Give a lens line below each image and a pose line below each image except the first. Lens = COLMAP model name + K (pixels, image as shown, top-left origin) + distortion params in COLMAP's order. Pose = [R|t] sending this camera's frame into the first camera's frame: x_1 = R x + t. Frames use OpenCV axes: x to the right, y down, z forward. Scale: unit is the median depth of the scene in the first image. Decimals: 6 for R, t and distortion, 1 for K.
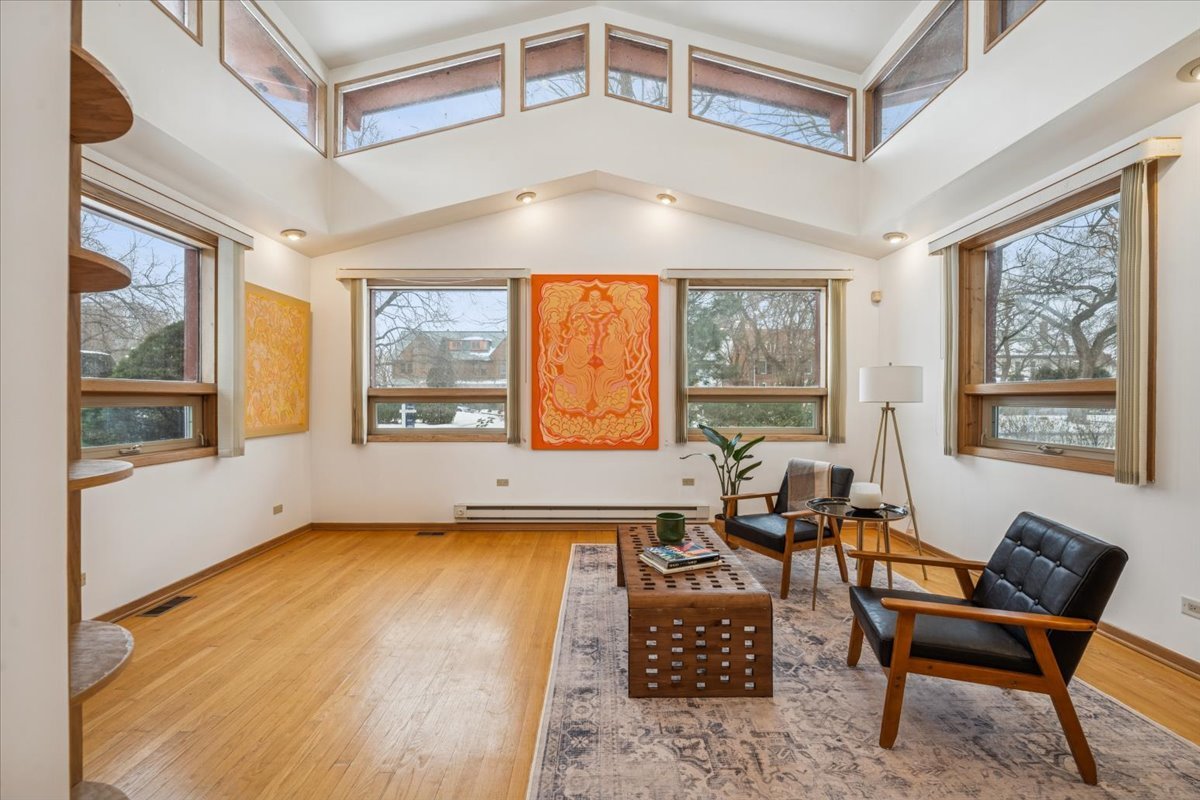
lens RADIAL K [[474.8, 0, 601.2], [0, 474.8, 402.4], [0, 0, 1]] dist [-0.006200, -0.000594]
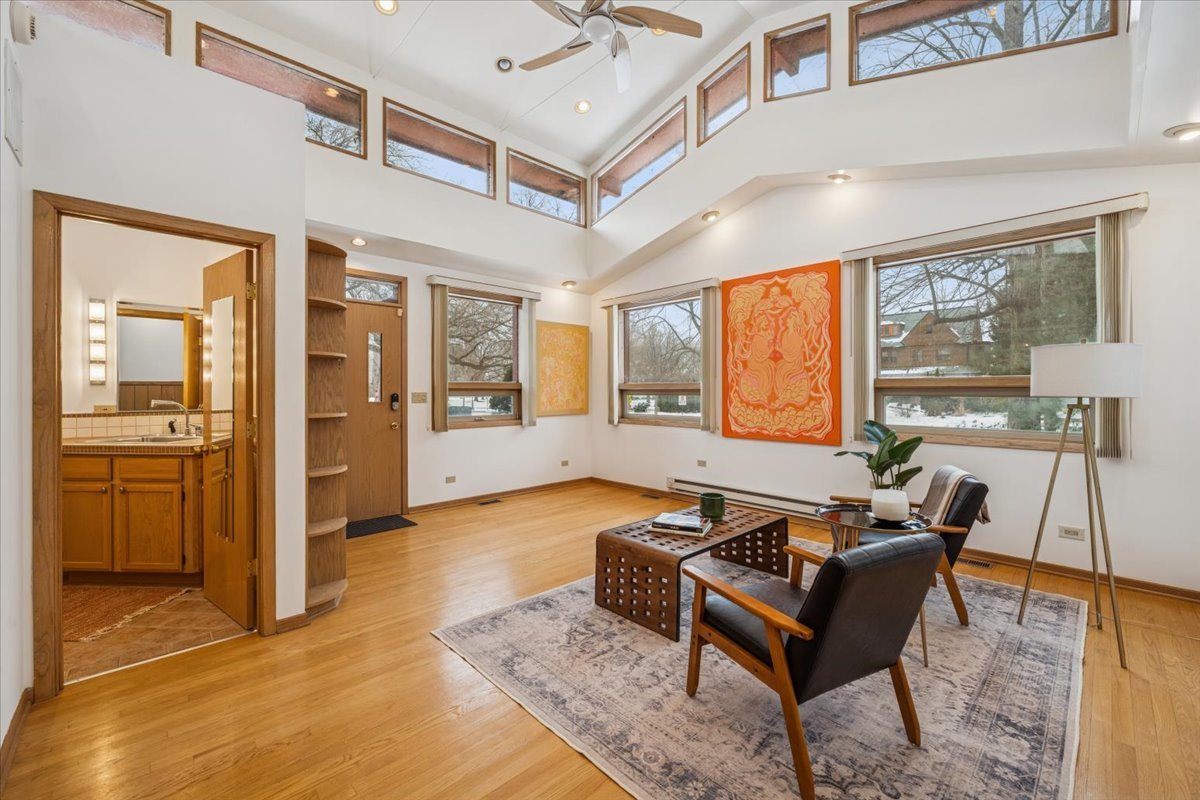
lens RADIAL K [[474.8, 0, 601.0], [0, 474.8, 394.8], [0, 0, 1]] dist [-0.006200, -0.000594]
pose [[0.688114, 0.004316, -0.725590, 0.476390], [-0.003719, 0.999990, 0.002421, -0.001765], [0.725593, 0.001032, 0.688123, 0.016138]]
